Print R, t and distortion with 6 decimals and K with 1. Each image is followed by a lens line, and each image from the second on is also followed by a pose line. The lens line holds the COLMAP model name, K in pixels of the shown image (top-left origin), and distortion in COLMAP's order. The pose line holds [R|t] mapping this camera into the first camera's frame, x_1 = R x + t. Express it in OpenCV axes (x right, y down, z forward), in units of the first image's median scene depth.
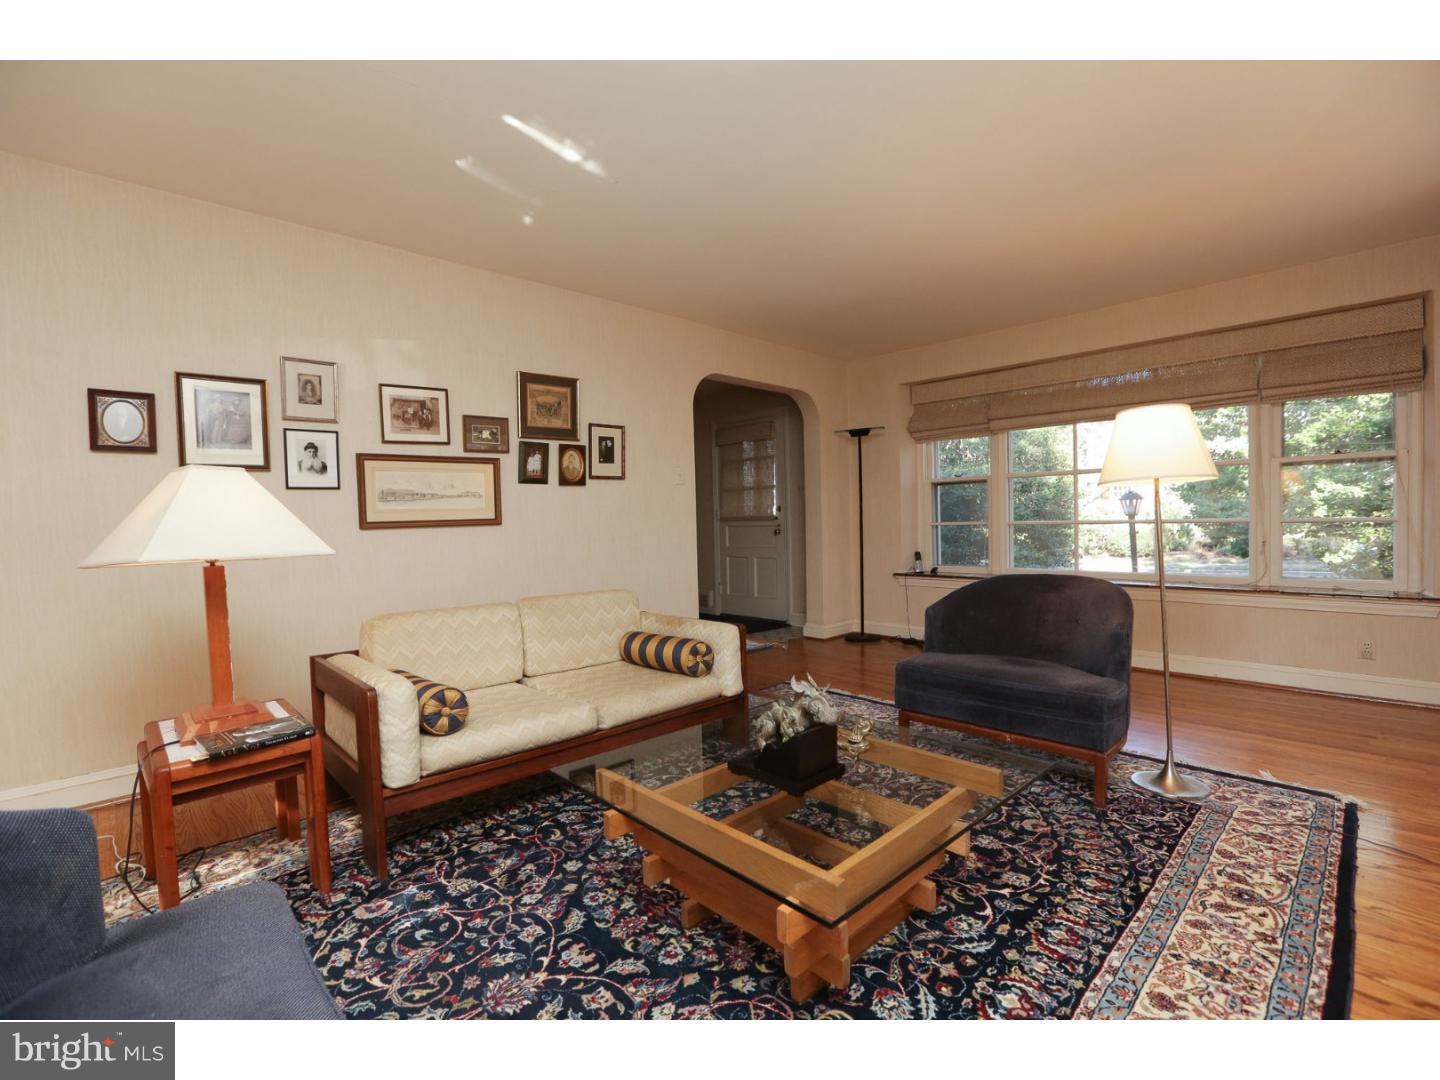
lens RADIAL K [[661.0, 0, 718.4], [0, 661.0, 536.4], [0, 0, 1]] dist [-0.033887, 0.003044]
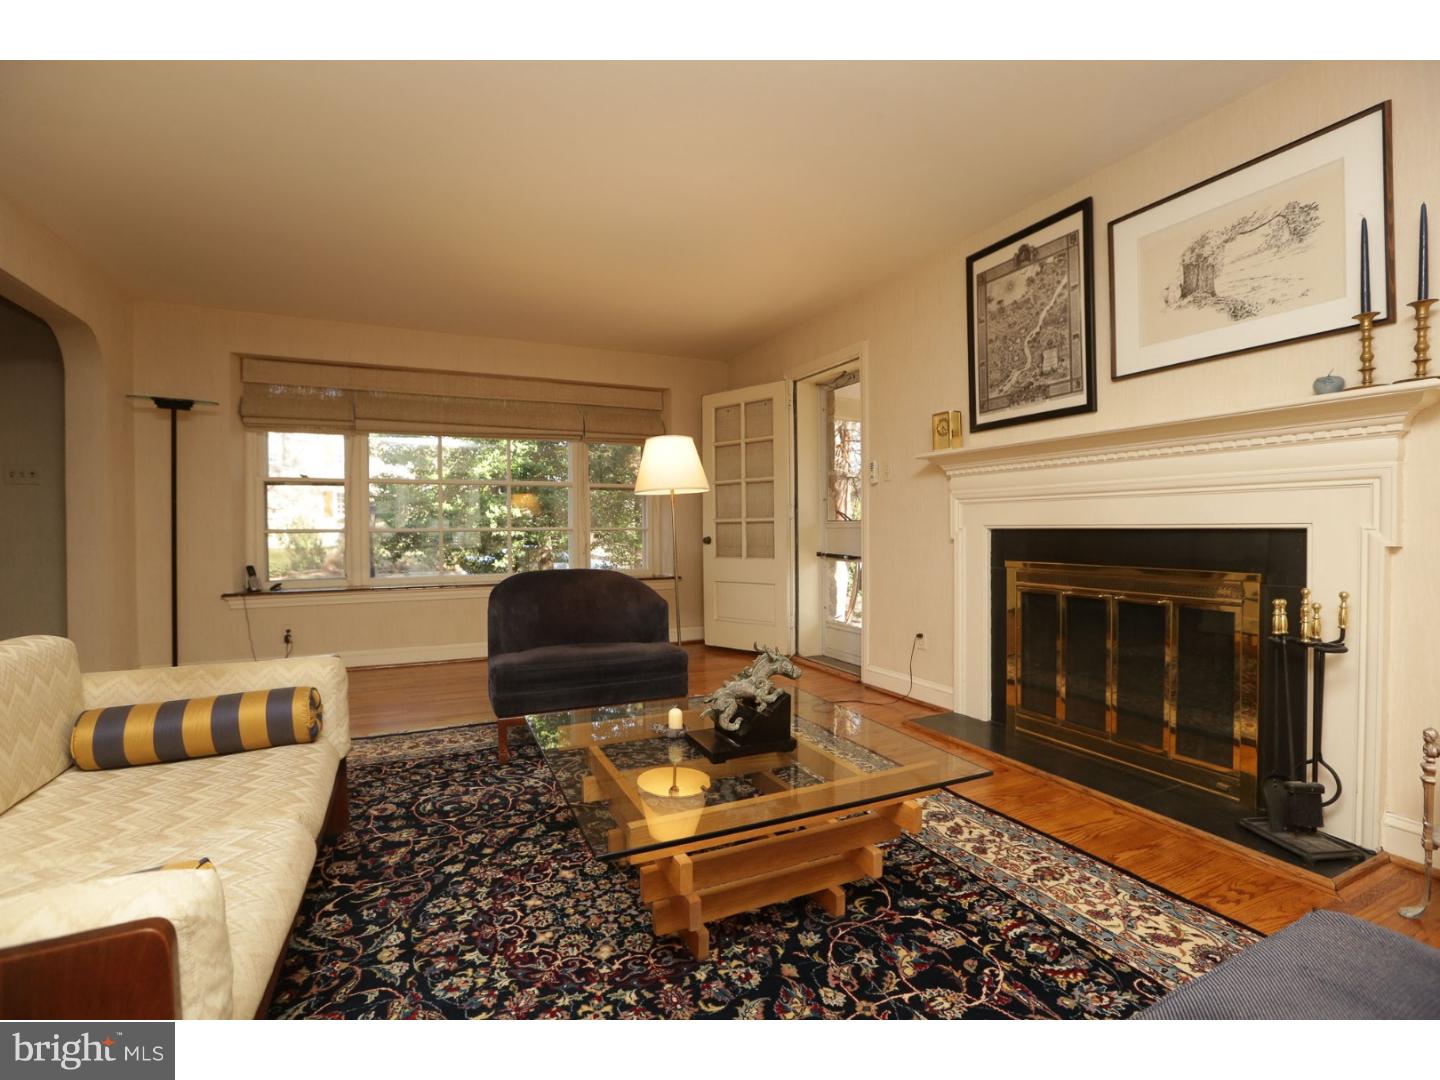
lens RADIAL K [[661.0, 0, 728.1], [0, 661.0, 532.6], [0, 0, 1]] dist [-0.033887, 0.003044]
pose [[0.308488, 0.010861, 0.951166, -0.776474], [0.025721, 0.999474, -0.019755, 0.038216], [-0.950880, 0.030559, 0.308047, 0.600283]]
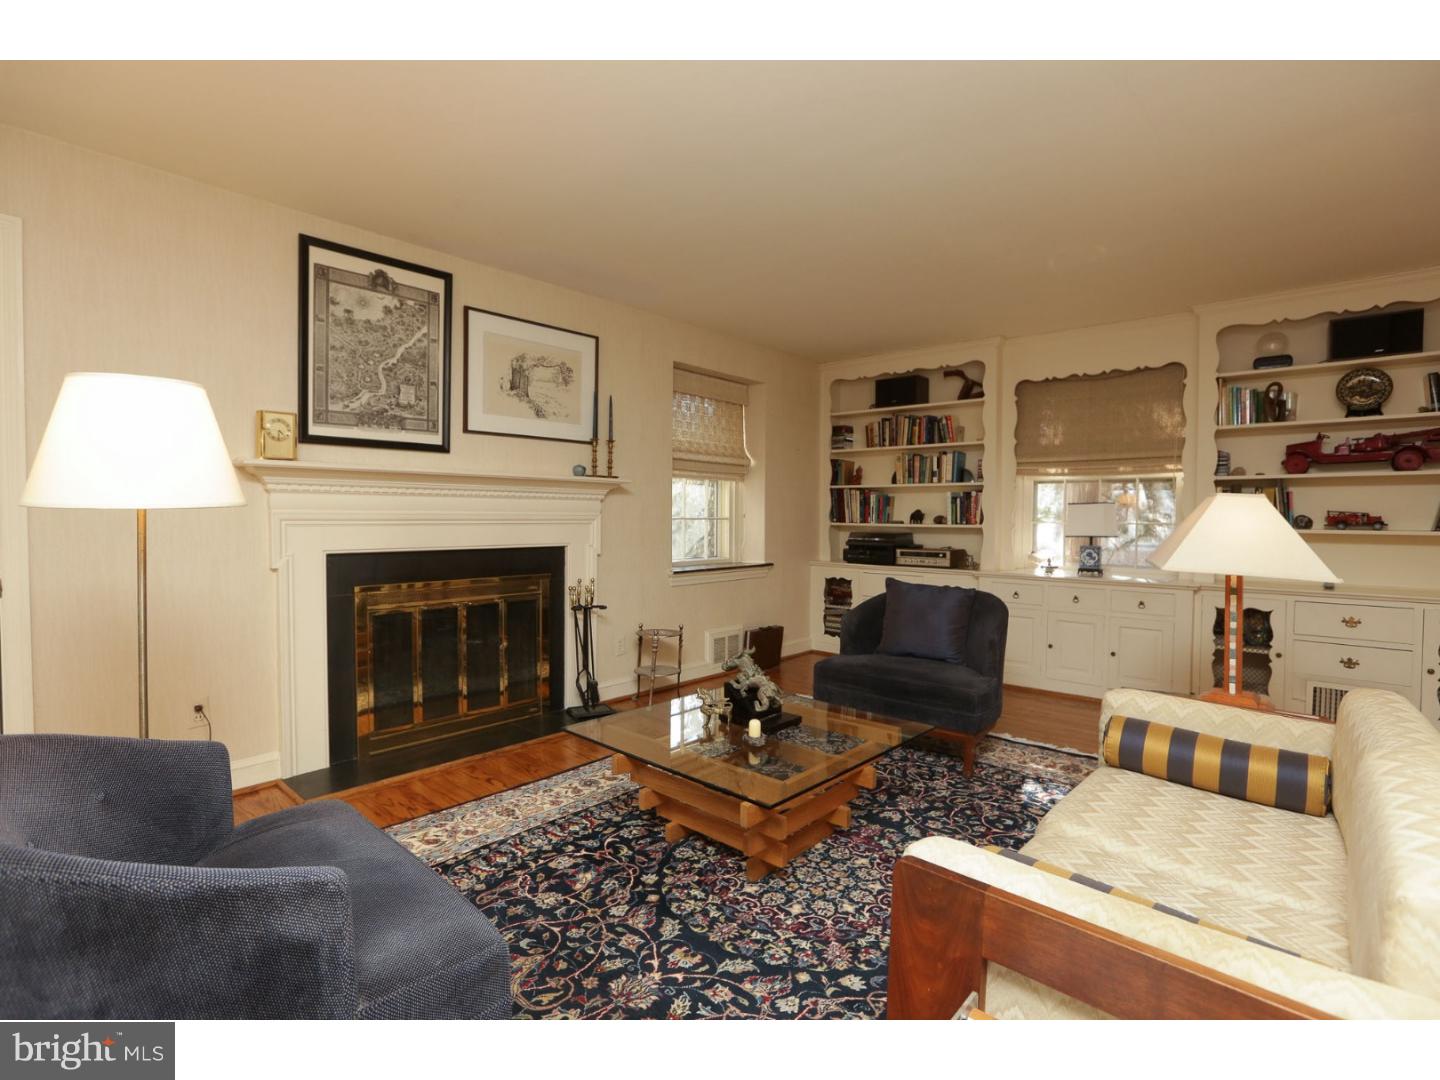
lens RADIAL K [[673.1, 0, 728.9], [0, 673.1, 536.9], [0, 0, 1]] dist [-0.032421, -0.000553]
pose [[-0.996196, 0.017587, -0.085346, 0.247997], [0.012815, 0.998341, 0.056139, -0.103802], [0.086192, 0.054832, -0.994769, 2.098375]]
